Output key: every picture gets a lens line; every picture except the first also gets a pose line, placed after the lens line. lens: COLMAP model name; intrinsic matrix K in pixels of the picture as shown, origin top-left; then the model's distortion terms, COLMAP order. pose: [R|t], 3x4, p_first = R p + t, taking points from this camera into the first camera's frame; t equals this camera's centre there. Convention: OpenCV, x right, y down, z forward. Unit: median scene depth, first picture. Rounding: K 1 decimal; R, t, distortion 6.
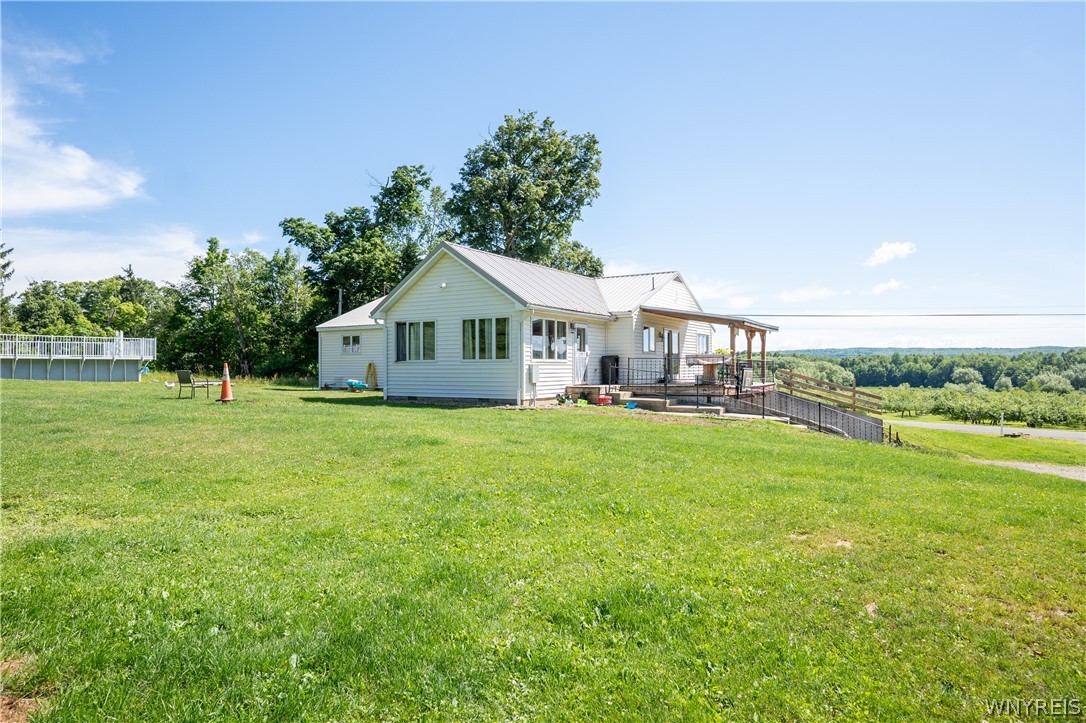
lens RADIAL K [[639.3, 0, 543.0], [0, 639.3, 361.5], [0, 0, 1]] dist [-0.003353, -0.000204]
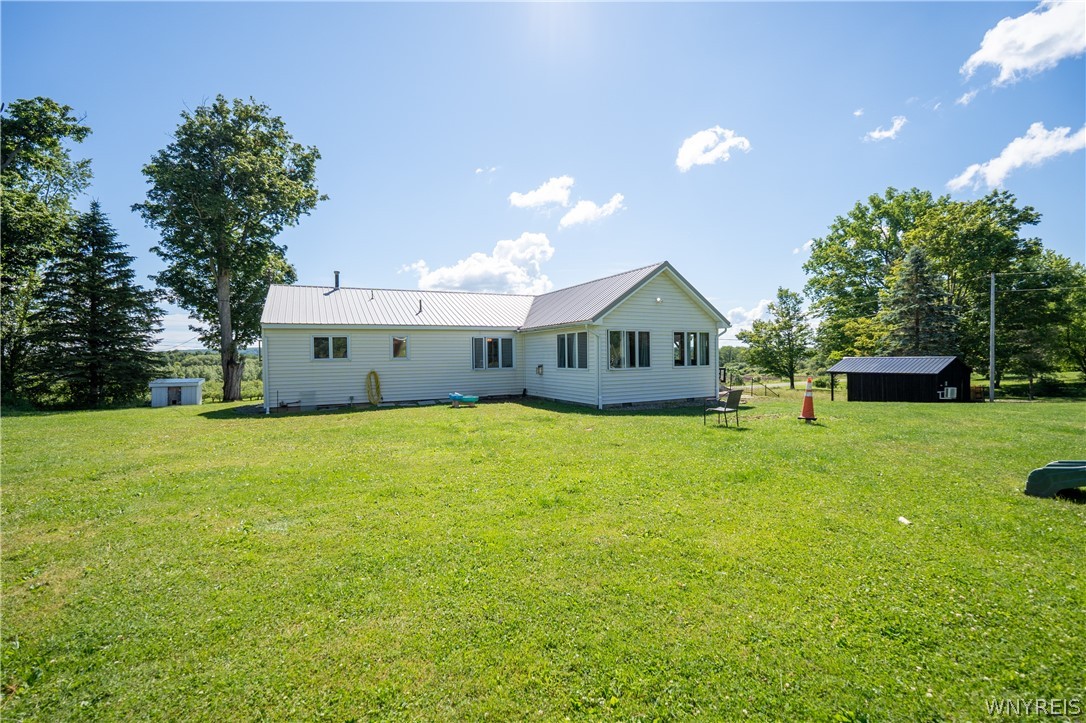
lens RADIAL K [[477.4, 0, 541.0], [0, 477.4, 365.0], [0, 0, 1]] dist [-0.065541, 0.012003]
pose [[0.539787, -0.010497, 0.841736, -0.366425], [0.006050, 0.999945, 0.008590, -0.005521], [-0.841780, 0.000456, 0.539821, 0.277773]]
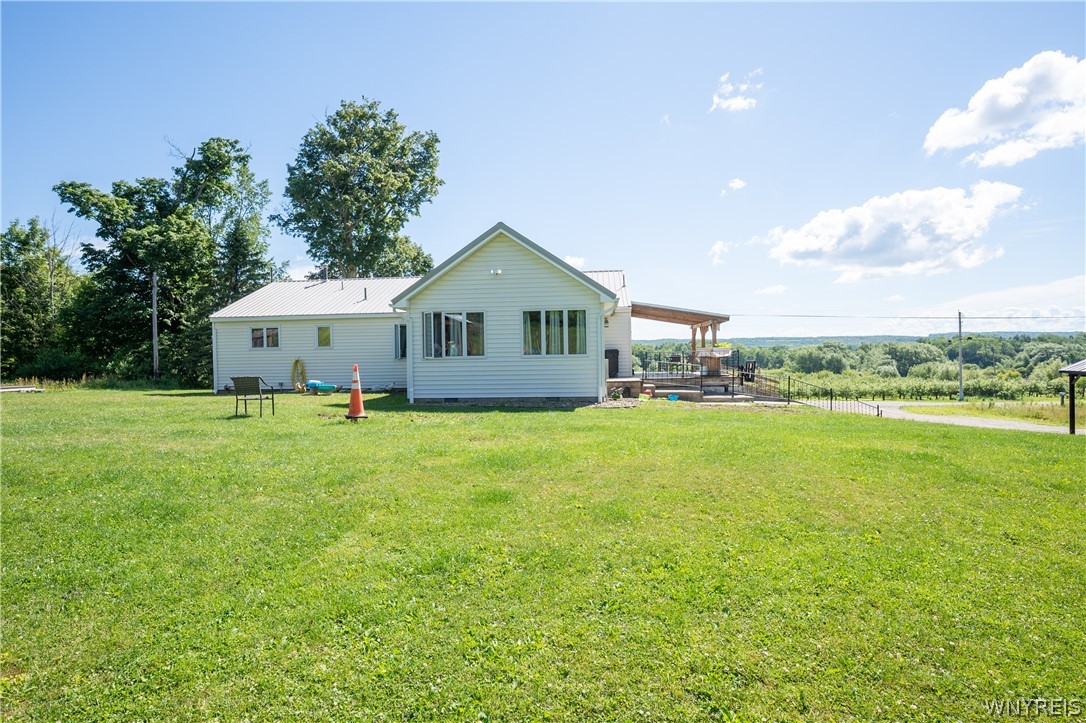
lens RADIAL K [[572.2, 0, 525.9], [0, 572.2, 357.8], [0, 0, 1]] dist [0.001138, 0.000409]
pose [[0.911664, -0.015136, 0.410658, -0.170438], [0.011405, 0.999868, 0.011532, -0.003187], [-0.410778, -0.005830, 0.911717, 0.098524]]
